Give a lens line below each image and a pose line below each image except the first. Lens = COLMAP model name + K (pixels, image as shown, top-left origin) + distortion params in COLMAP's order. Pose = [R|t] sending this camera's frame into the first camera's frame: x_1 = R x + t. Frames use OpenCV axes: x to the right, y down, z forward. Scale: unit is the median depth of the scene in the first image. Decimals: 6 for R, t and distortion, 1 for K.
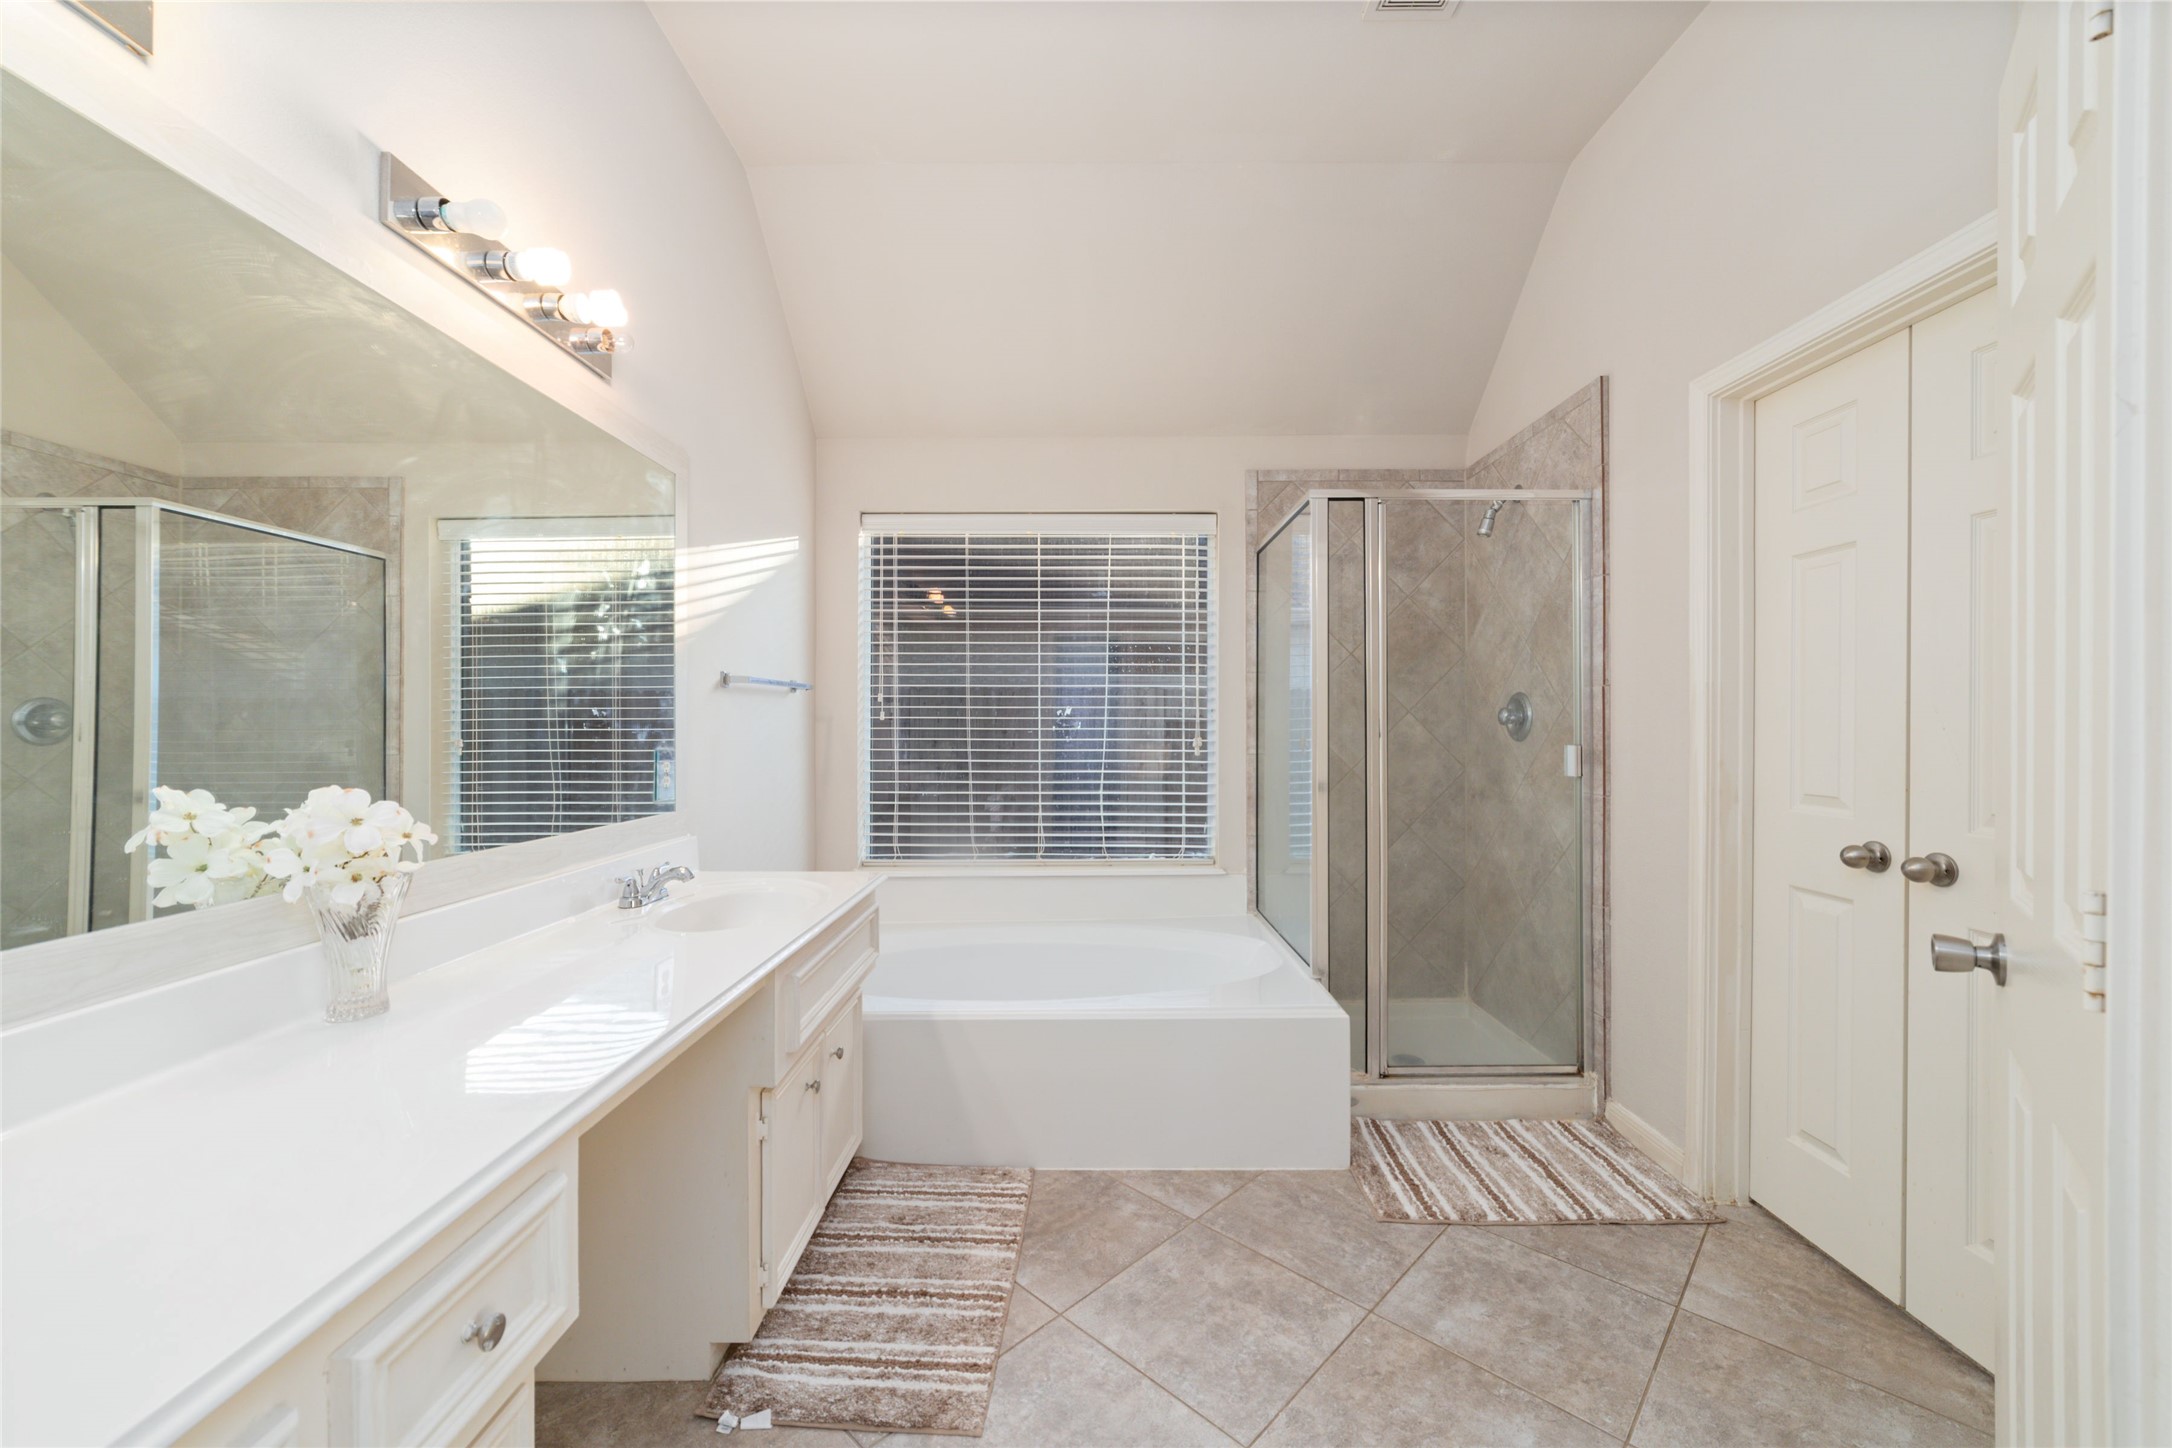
lens RADIAL K [[825.0, 0, 1087.3], [0, 825.0, 718.5], [0, 0, 1]] dist [0.000565, 0.000330]
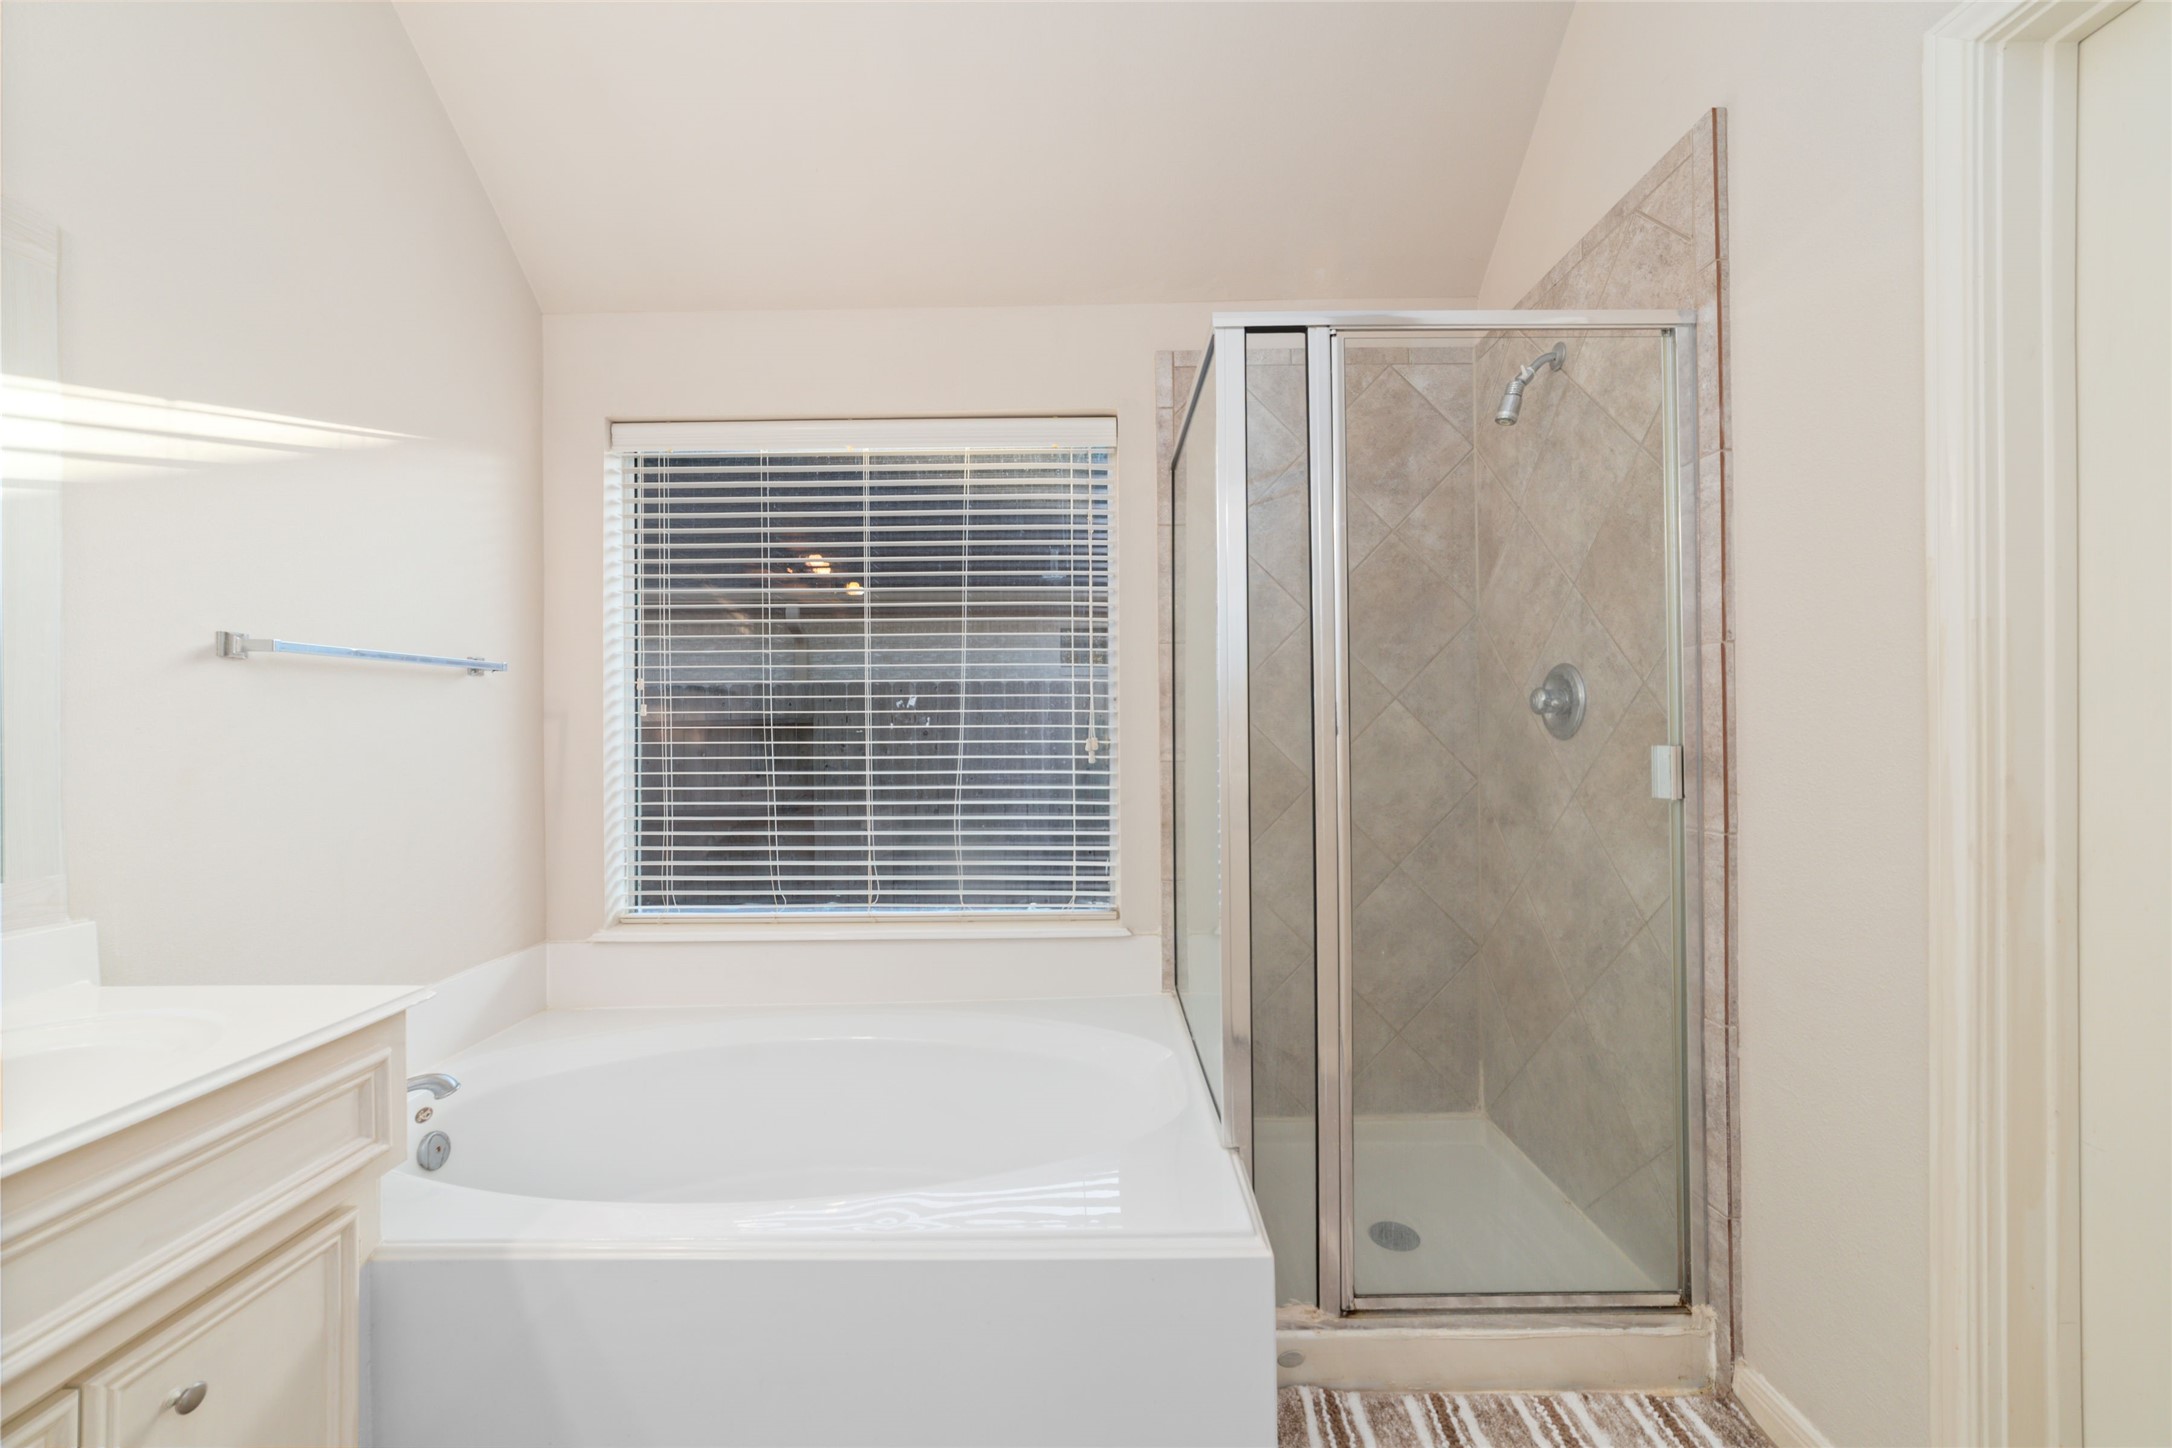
lens RADIAL K [[825.0, 0, 1083.8], [0, 825.0, 720.9], [0, 0, 1]] dist [0.000565, 0.000330]
pose [[0.999949, -0.008133, -0.005977, 0.152794], [0.008137, 0.999967, 0.000569, 0.009686], [0.005972, -0.000618, 0.999982, 0.353748]]
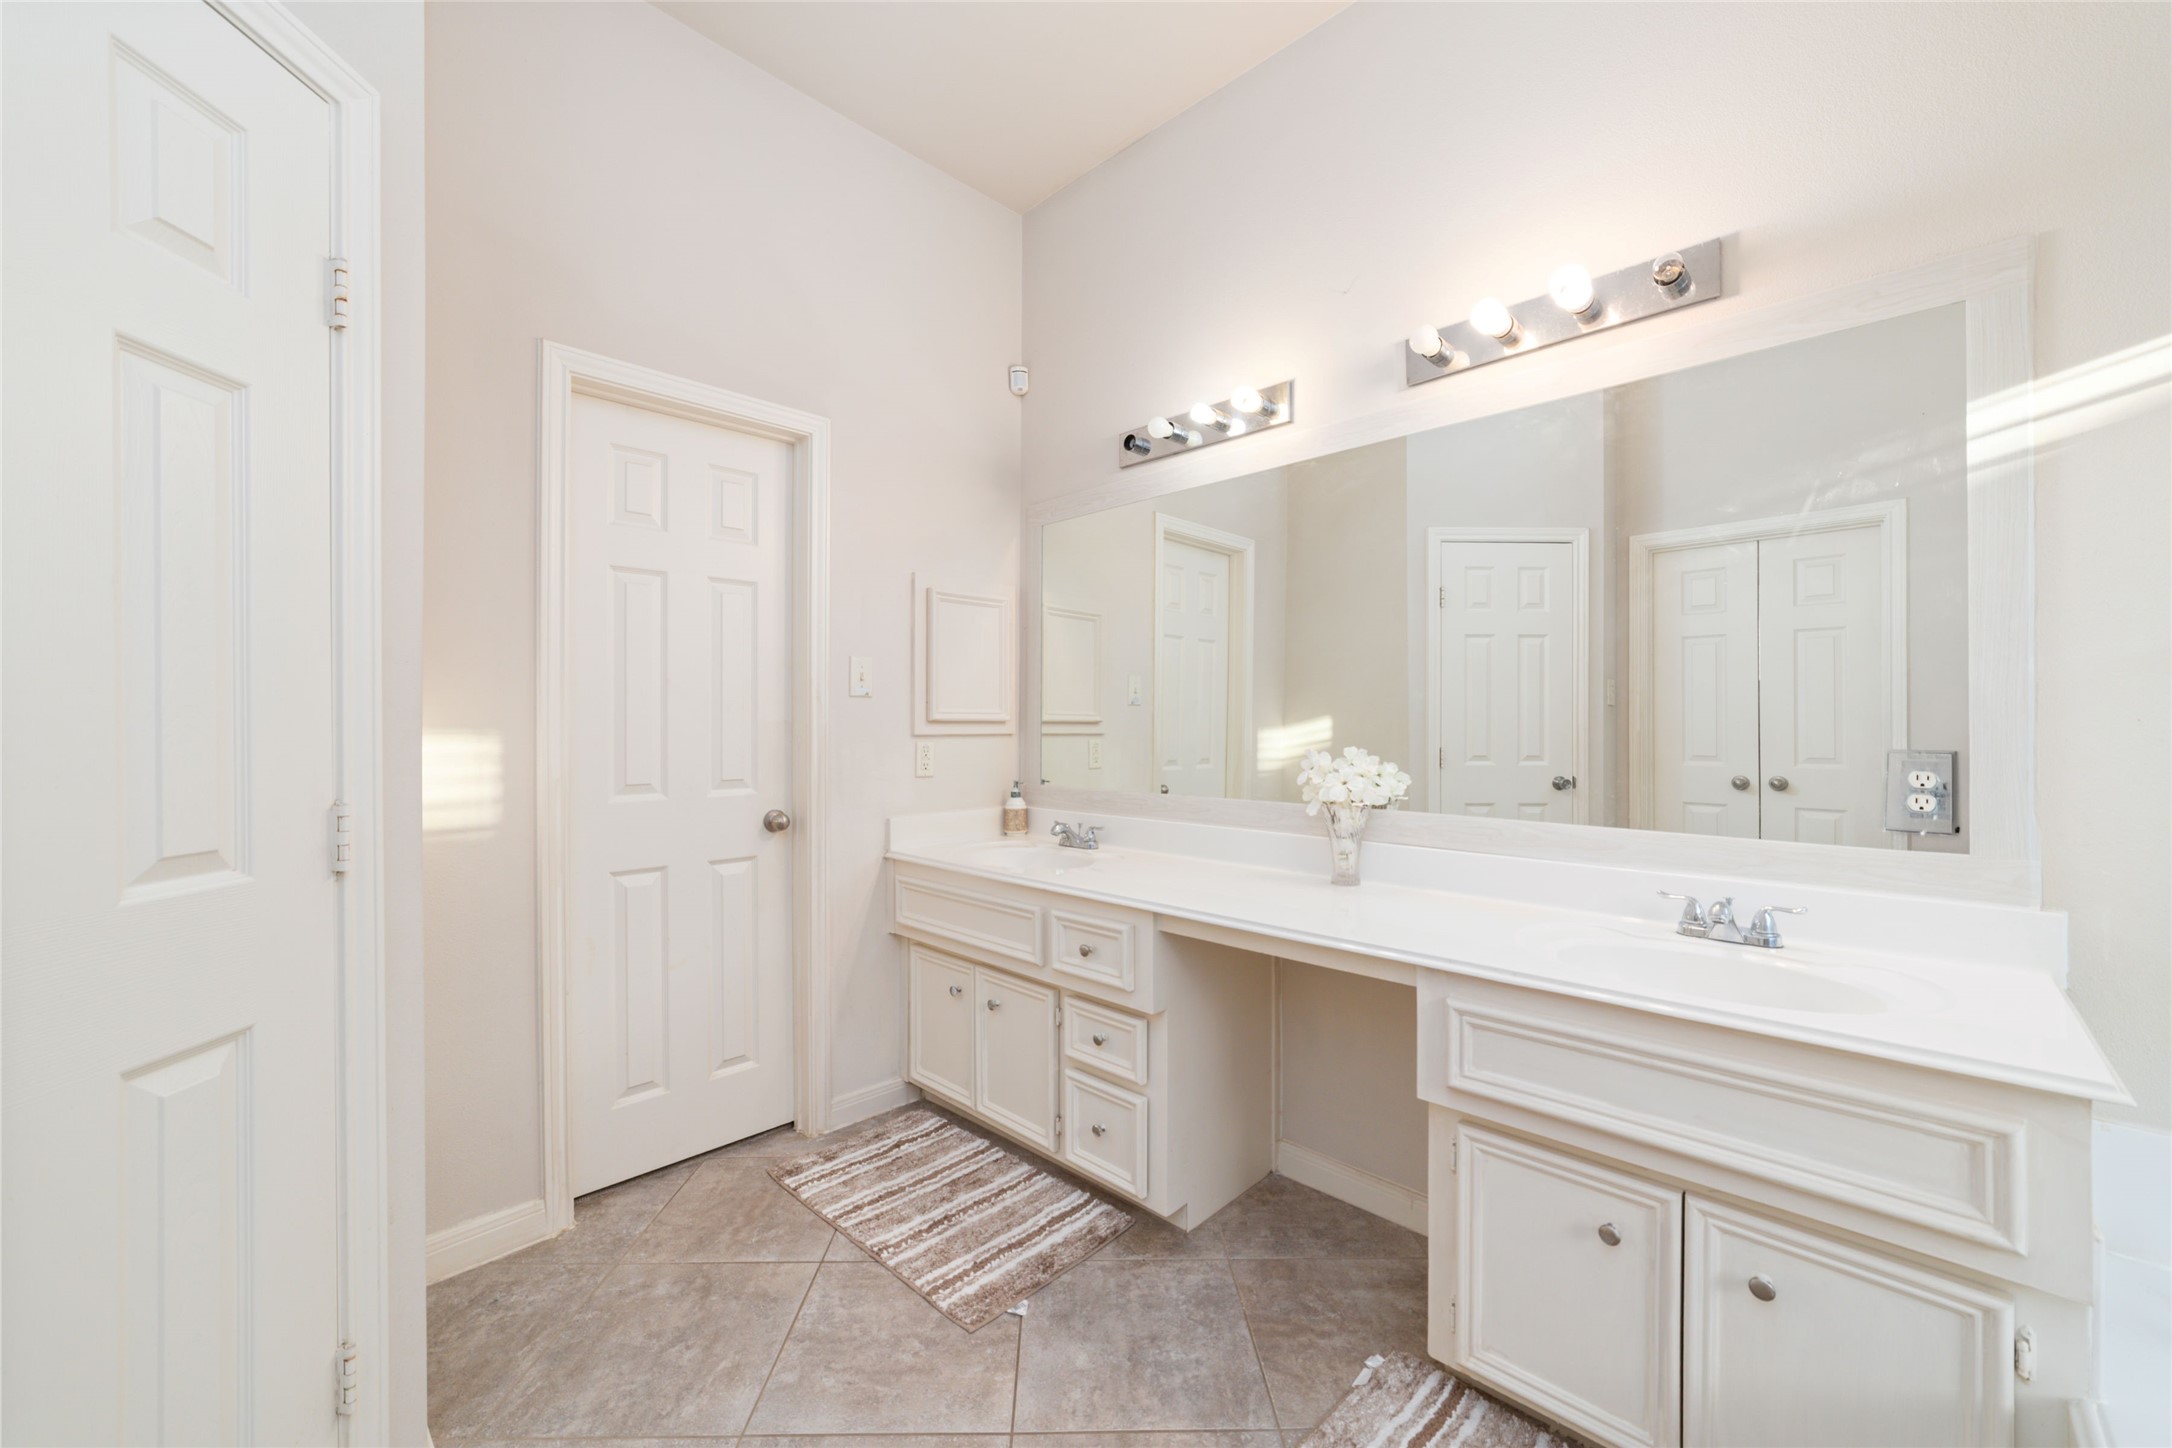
lens RADIAL K [[825.0, 0, 1083.4], [0, 825.0, 735.3], [0, 0, 1]] dist [0.000565, 0.000330]
pose [[-0.701154, 0.009227, -0.712950, 0.173938], [0.005142, 0.999956, 0.007884, 0.010153], [0.712992, 0.001862, -0.701170, 0.411316]]
